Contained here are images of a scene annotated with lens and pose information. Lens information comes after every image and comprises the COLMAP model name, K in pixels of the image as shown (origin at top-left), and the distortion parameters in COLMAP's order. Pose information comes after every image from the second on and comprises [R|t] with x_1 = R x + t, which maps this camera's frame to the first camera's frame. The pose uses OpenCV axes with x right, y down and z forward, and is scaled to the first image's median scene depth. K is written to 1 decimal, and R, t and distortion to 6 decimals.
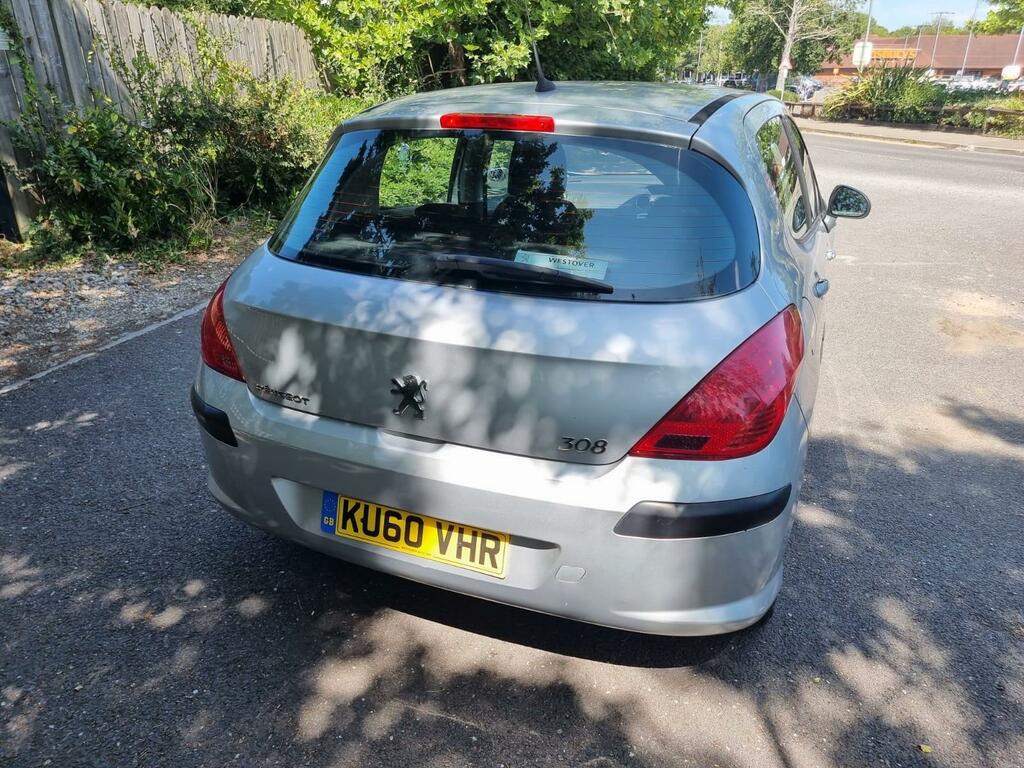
lens RADIAL K [[701.3, 0, 517.1], [0, 701.3, 385.7], [0, 0, 1]] dist [0.074976, -0.067579]
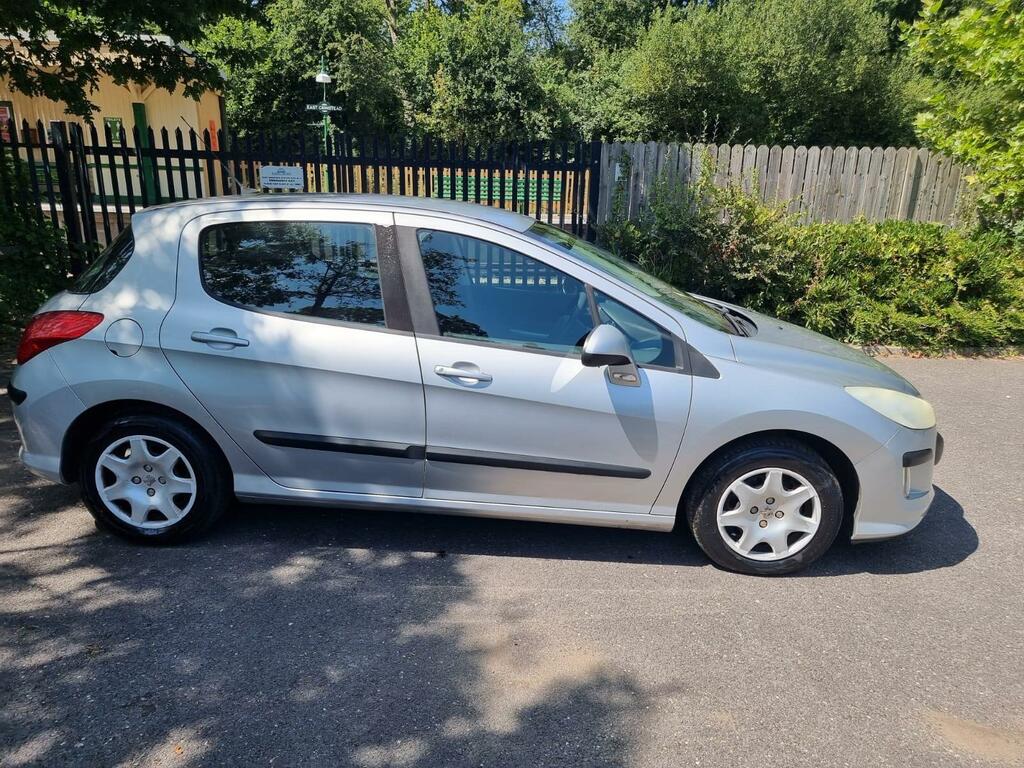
lens RADIAL K [[692.7, 0, 525.9], [0, 692.7, 396.6], [0, 0, 1]] dist [0.076379, -0.059995]
pose [[0.368234, 0.266693, -0.890662, 1.179089], [-0.391775, 0.913281, 0.111490, -0.266587], [0.843158, 0.307884, 0.440785, 0.609256]]
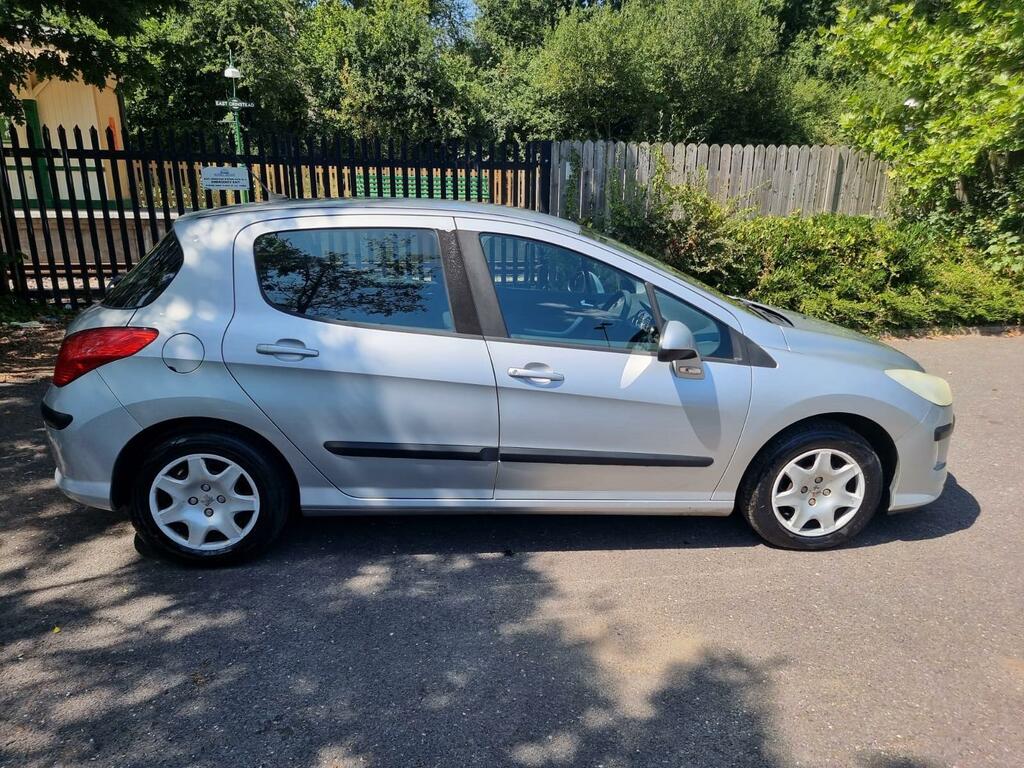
lens RADIAL K [[690.9, 0, 527.3], [0, 690.9, 394.6], [0, 0, 1]] dist [0.082589, -0.067020]
pose [[0.490139, 0.247169, -0.835866, 1.108211], [-0.357258, 0.931670, 0.066008, -0.197440], [0.795066, 0.266266, 0.544951, 0.441656]]
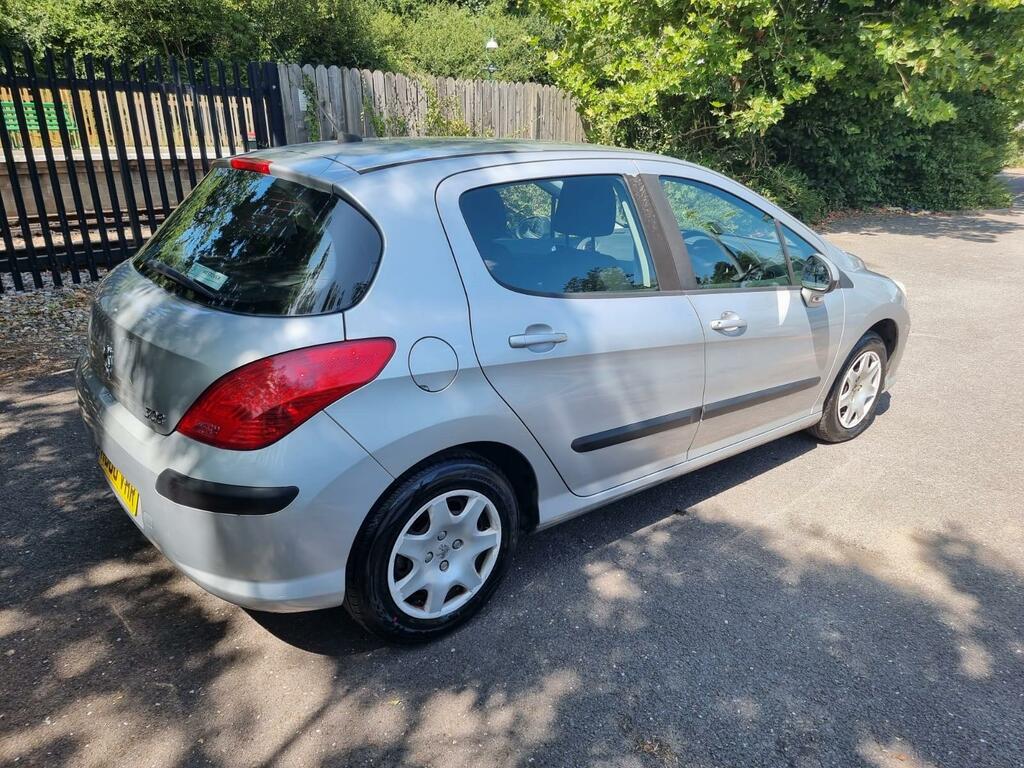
lens RADIAL K [[690.8, 0, 519.4], [0, 690.8, 390.8], [0, 0, 1]] dist [0.073139, -0.053407]
pose [[0.885803, 0.169027, -0.432185, 0.545764], [-0.192663, 0.981202, -0.011132, -0.032814], [0.422179, 0.093127, 0.901716, 0.063626]]
